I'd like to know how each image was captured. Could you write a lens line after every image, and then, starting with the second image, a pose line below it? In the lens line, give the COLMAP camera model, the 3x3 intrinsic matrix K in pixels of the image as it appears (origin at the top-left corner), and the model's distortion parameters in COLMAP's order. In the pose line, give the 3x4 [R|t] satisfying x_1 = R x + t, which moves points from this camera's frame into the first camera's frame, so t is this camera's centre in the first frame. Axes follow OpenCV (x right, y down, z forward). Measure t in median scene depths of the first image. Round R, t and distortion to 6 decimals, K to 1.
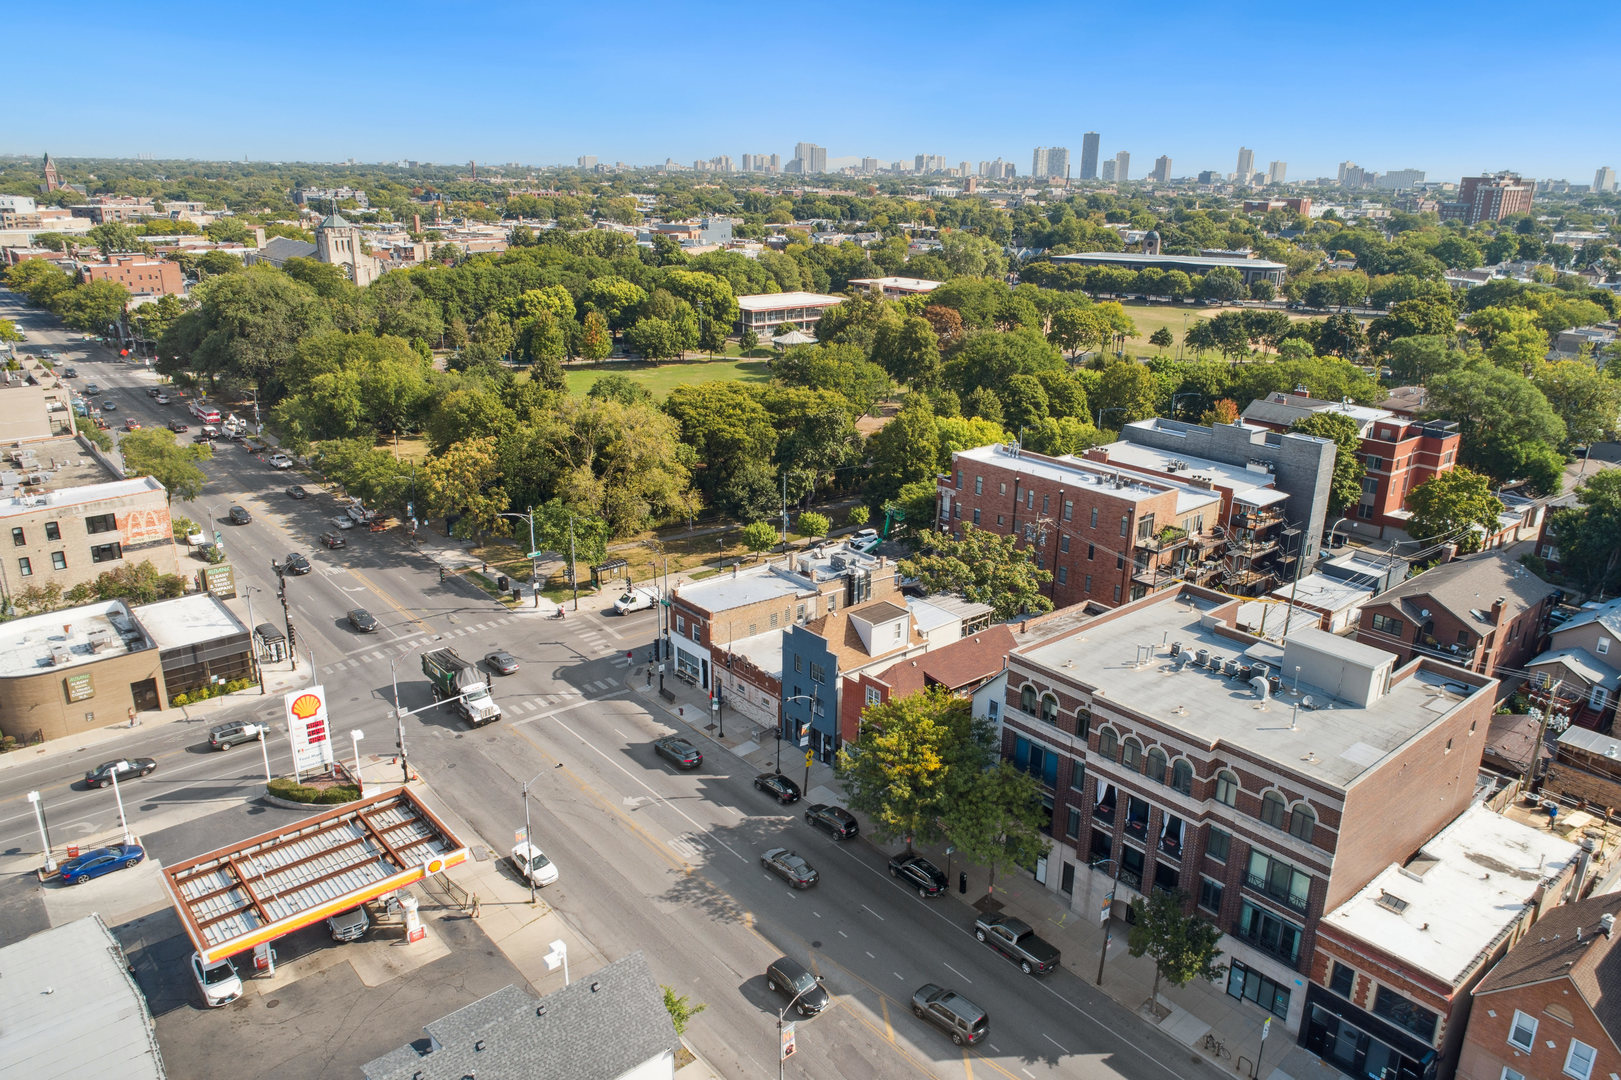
lens RADIAL K [[1124.8, 0, 810.5], [0, 1124.8, 540.0], [0, 0, 1]] dist [0.001388, 0.009283]
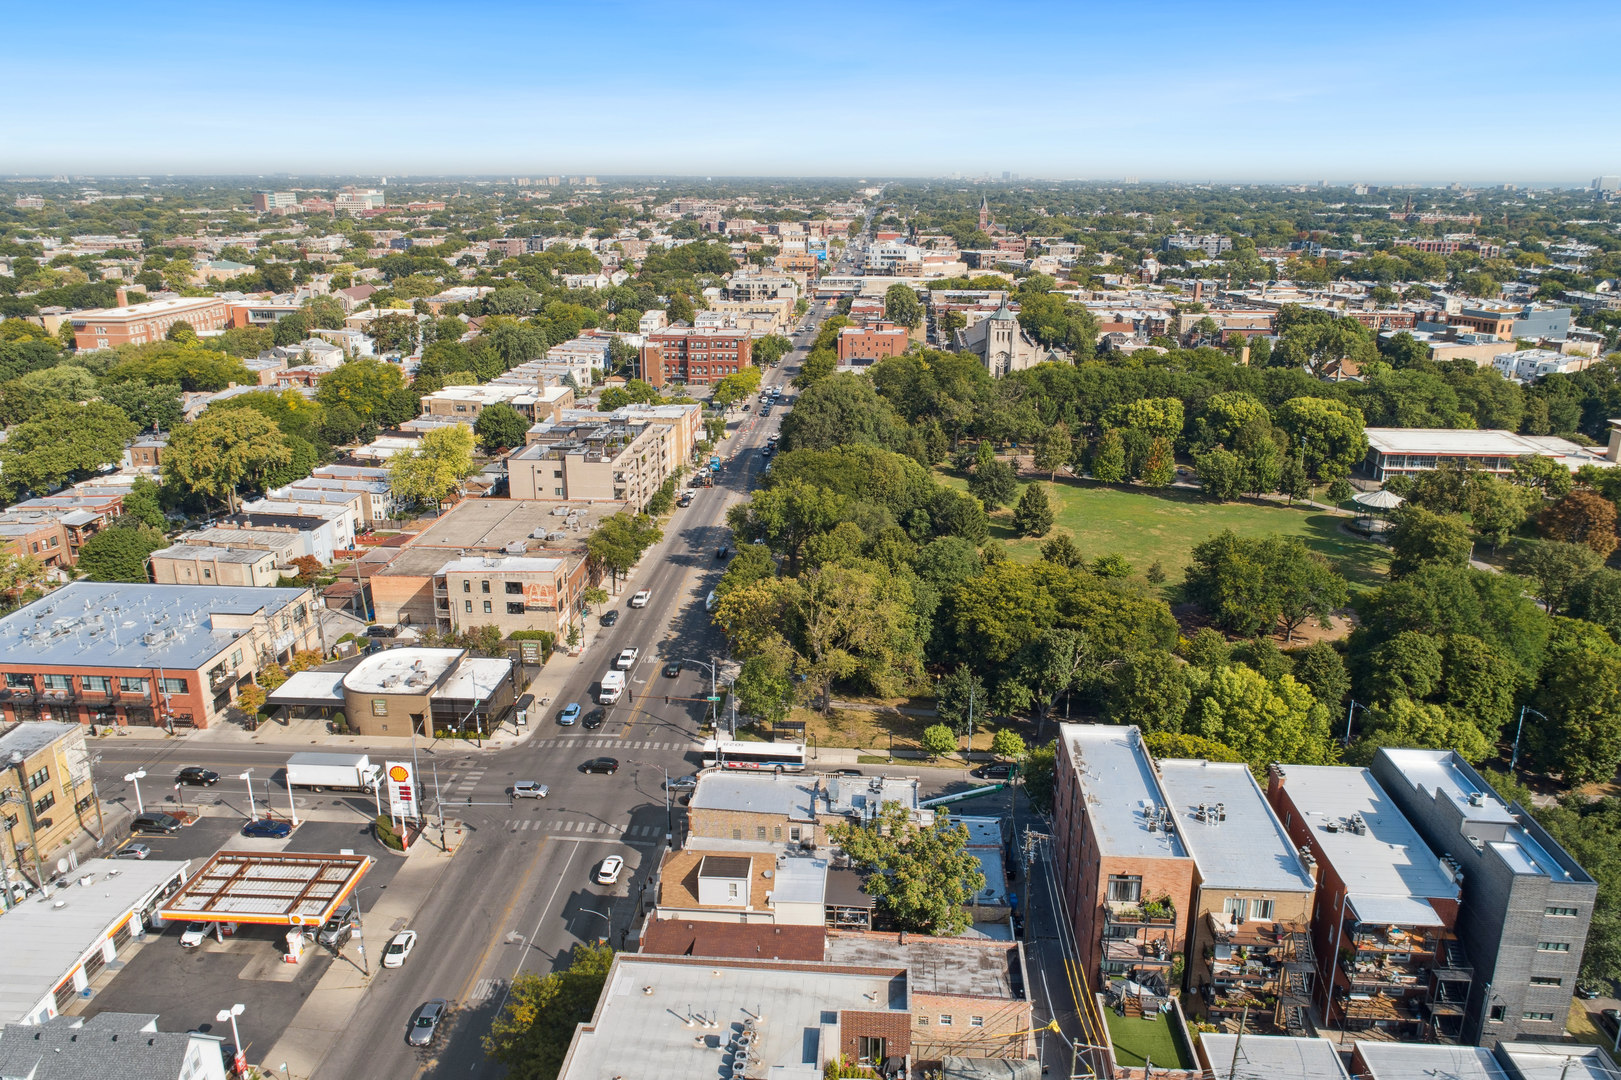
lens RADIAL K [[1166.8, 0, 810.5], [0, 1166.8, 540.0], [0, 0, 1]] dist [0.002076, 0.001447]
pose [[0.715026, 0.202017, -0.669274, 0.528445], [-0.218526, 0.973953, 0.060519, -0.212887], [0.664067, 0.102981, 0.740547, 0.138881]]
